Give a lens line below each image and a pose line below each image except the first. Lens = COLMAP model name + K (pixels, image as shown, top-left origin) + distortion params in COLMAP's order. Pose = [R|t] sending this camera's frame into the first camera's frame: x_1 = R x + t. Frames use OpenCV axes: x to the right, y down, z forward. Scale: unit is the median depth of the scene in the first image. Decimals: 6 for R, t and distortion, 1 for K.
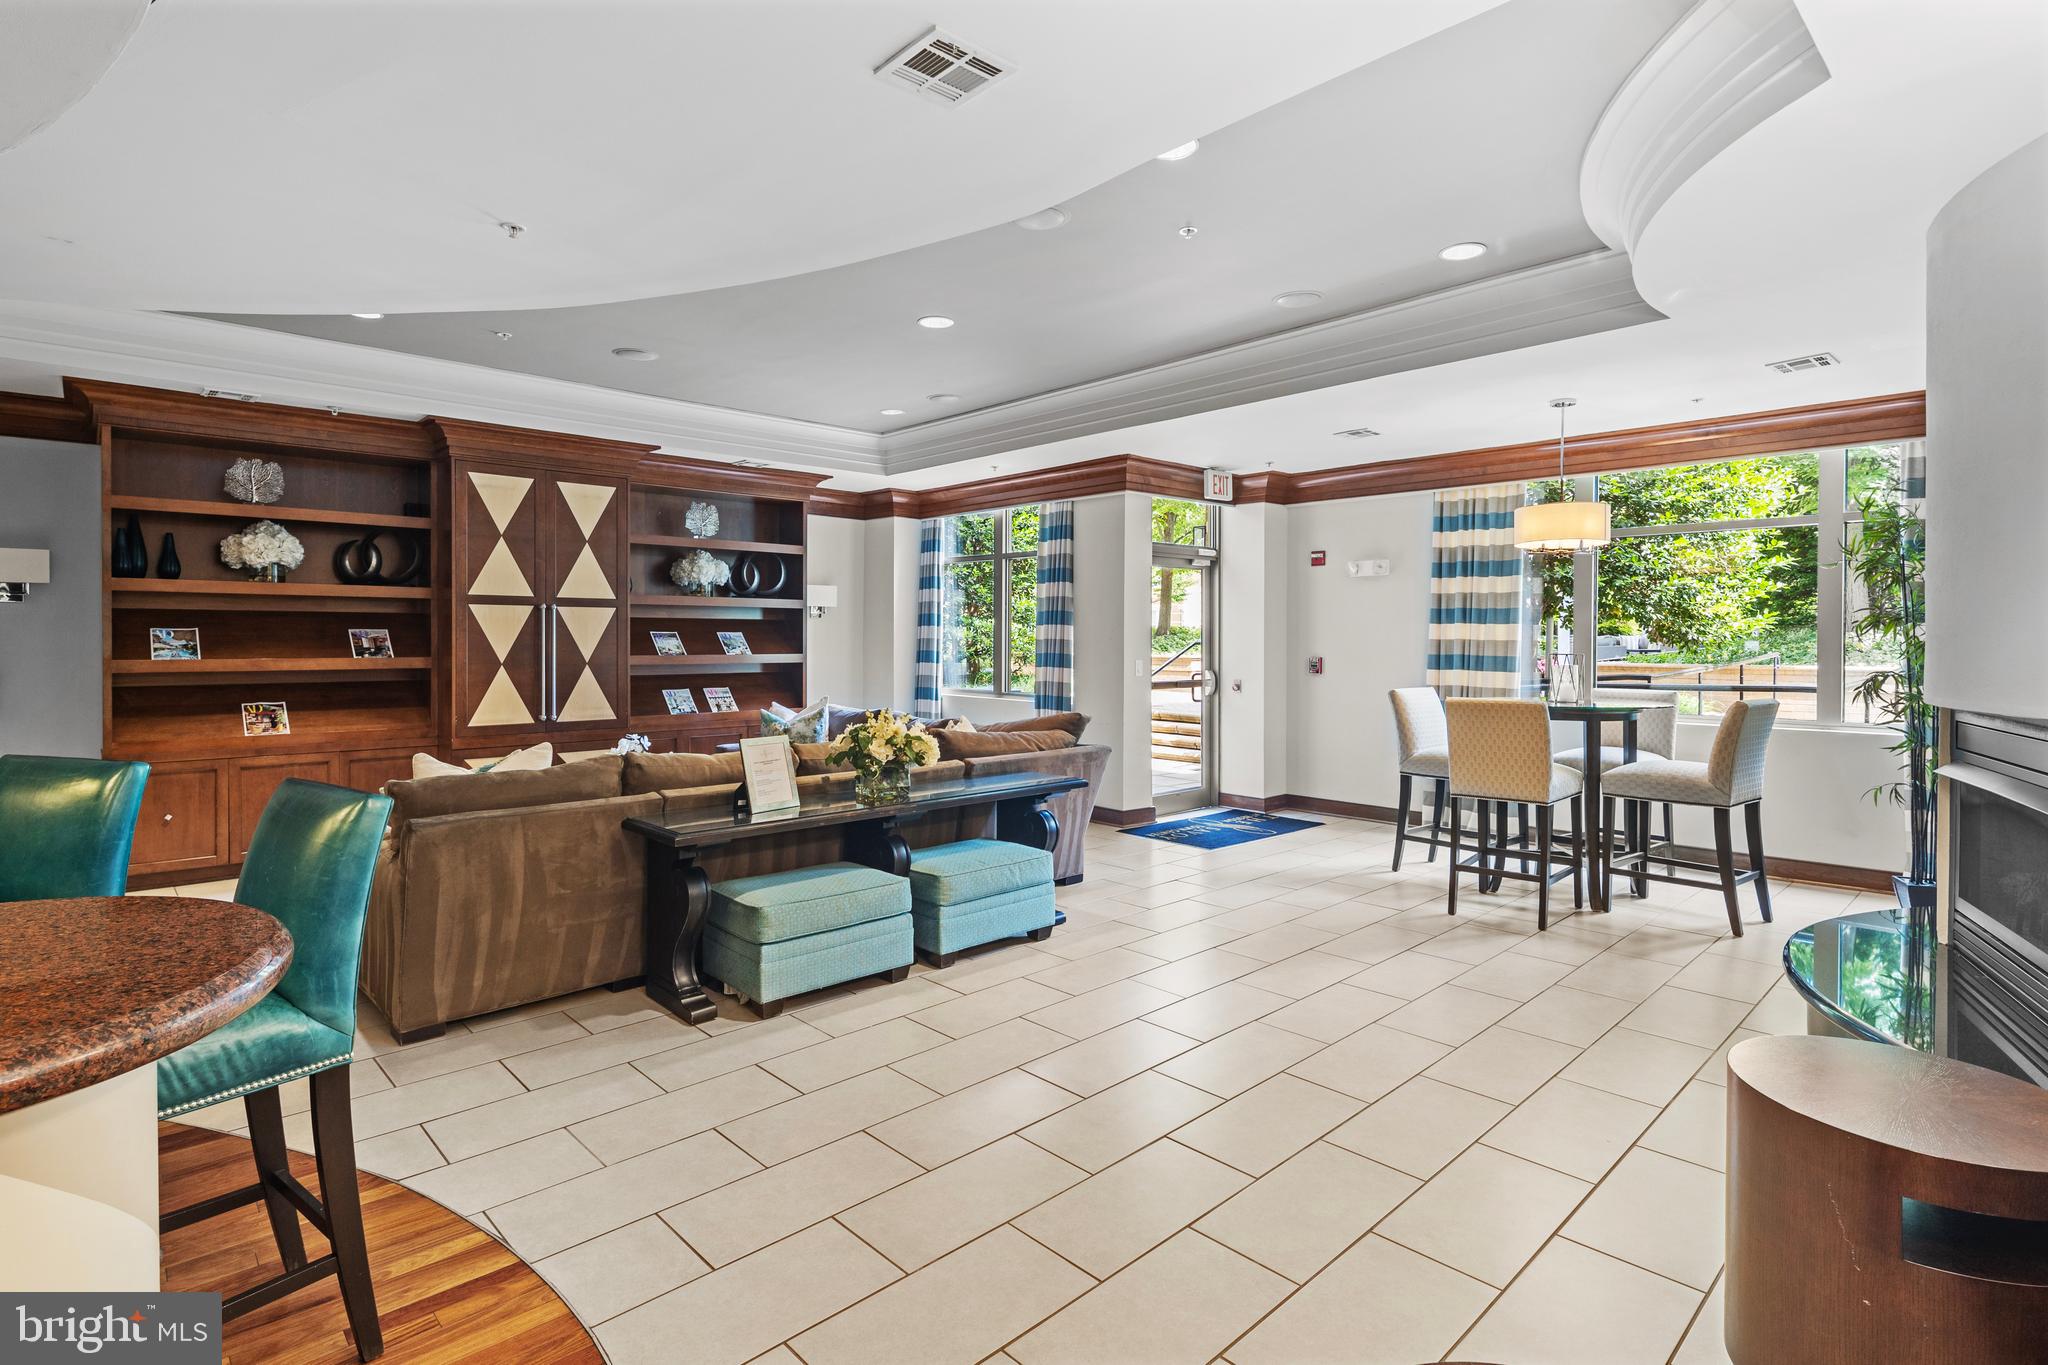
lens RADIAL K [[995.5, 0, 1019.8], [0, 995.5, 639.1], [0, 0, 1]] dist [-0.001526, -0.000675]
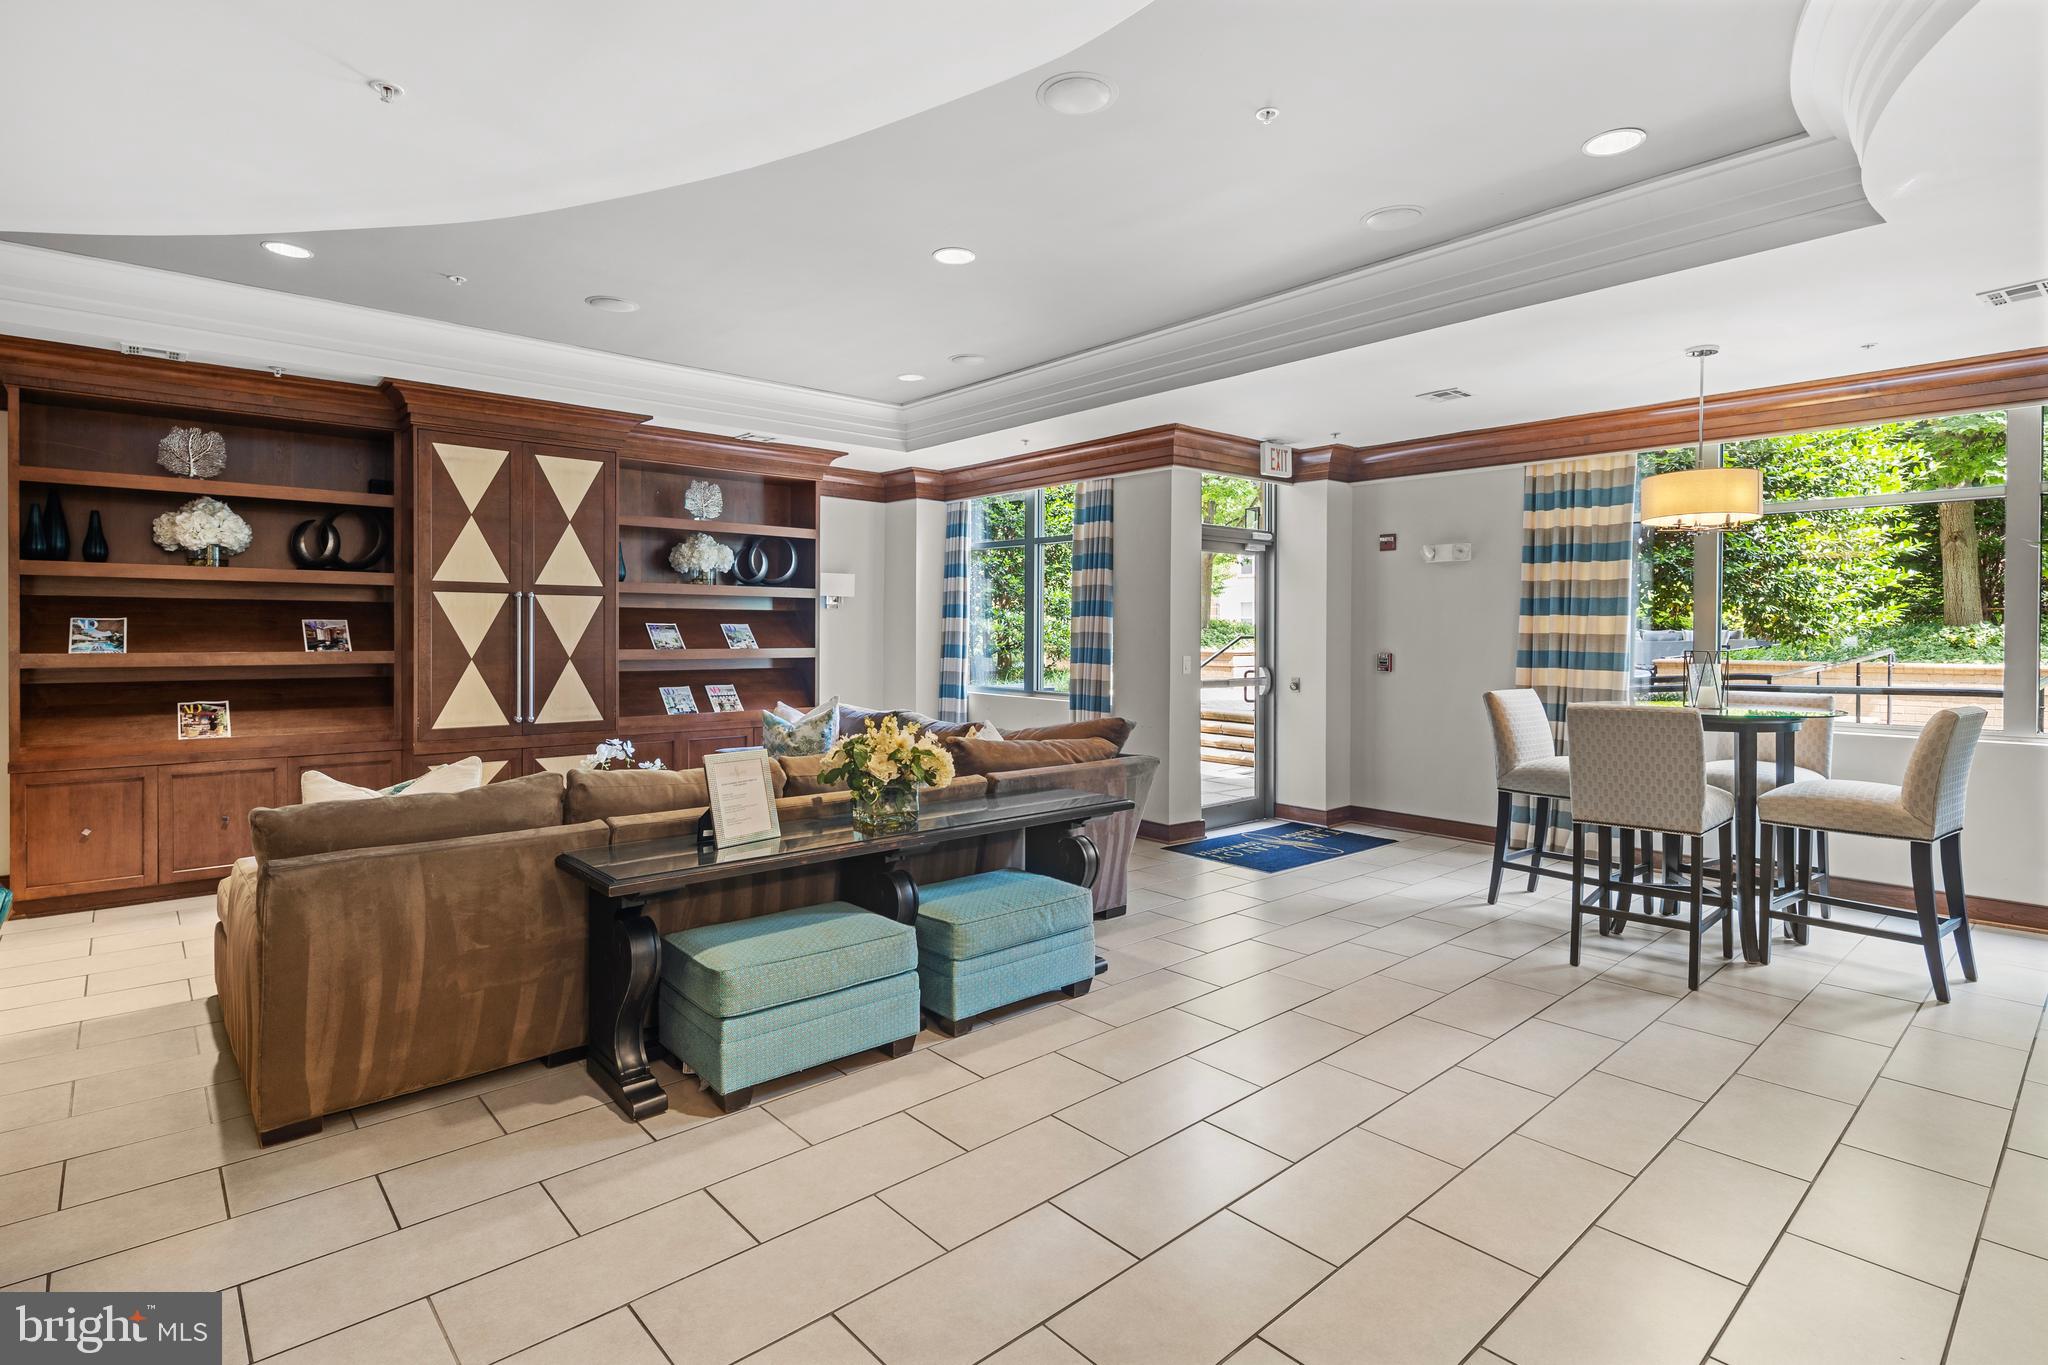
lens RADIAL K [[995.5, 0, 1019.8], [0, 995.5, 639.1], [0, 0, 1]] dist [-0.001526, -0.000675]
pose [[0.999417, 0.002059, -0.034092, 0.000571], [-0.001845, 0.999978, 0.006306, 0.000908], [0.034104, -0.006239, 0.999399, 0.138421]]
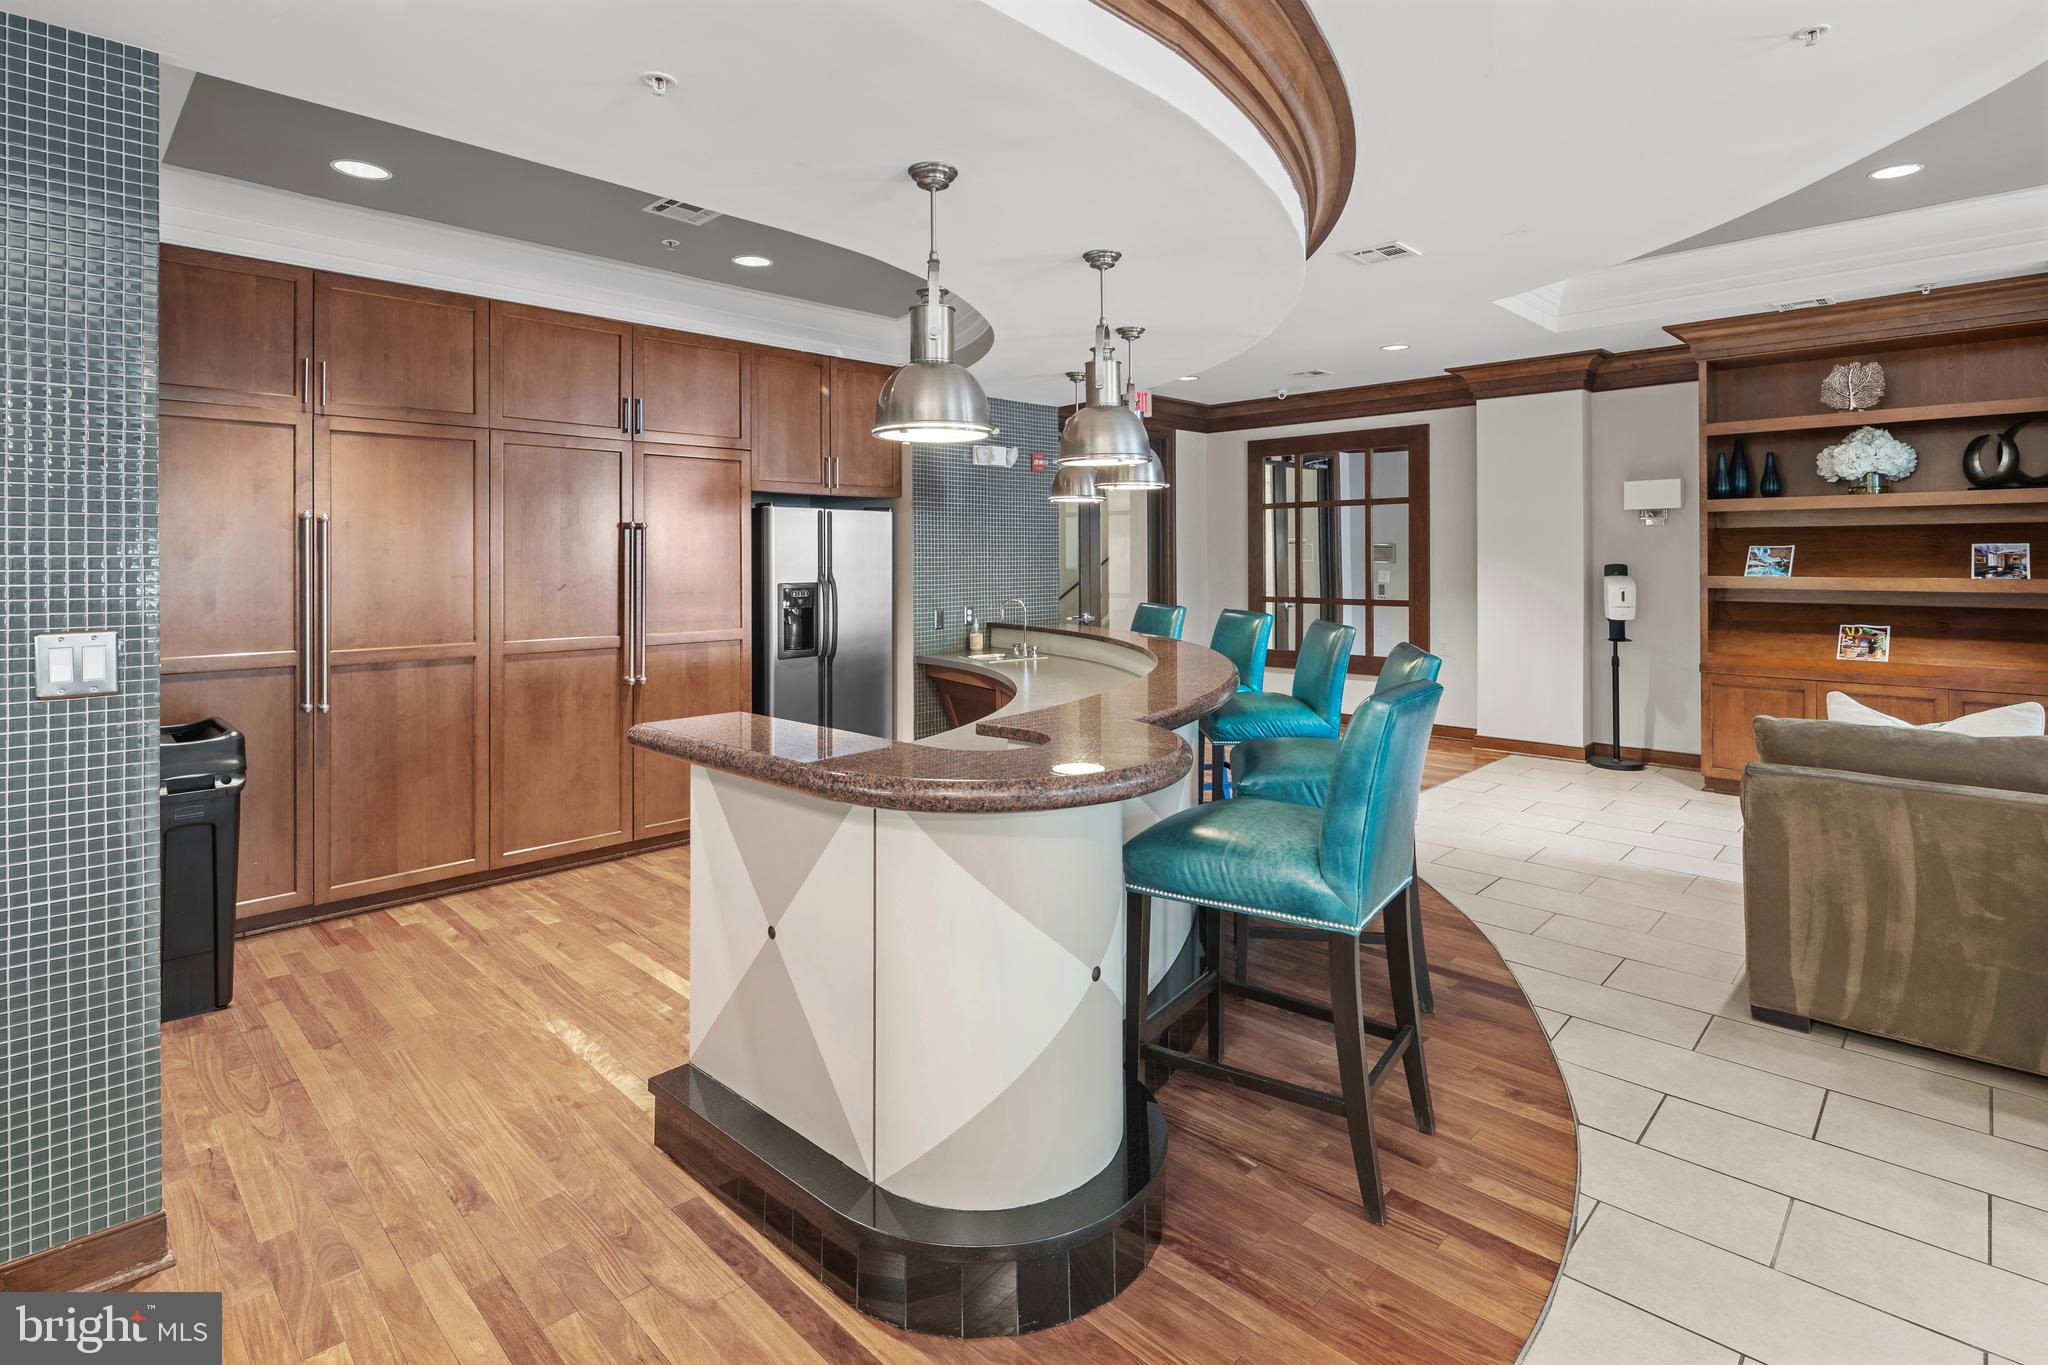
lens RADIAL K [[1006.9, 0, 1019.4], [0, 1006.9, 549.6], [0, 0, 1]] dist [-0.001307, -0.000823]
pose [[0.043960, -0.010439, -0.998979, 0.137631], [0.002676, 0.999943, -0.010331, 0.001555], [0.999030, -0.002219, 0.043986, 0.182368]]
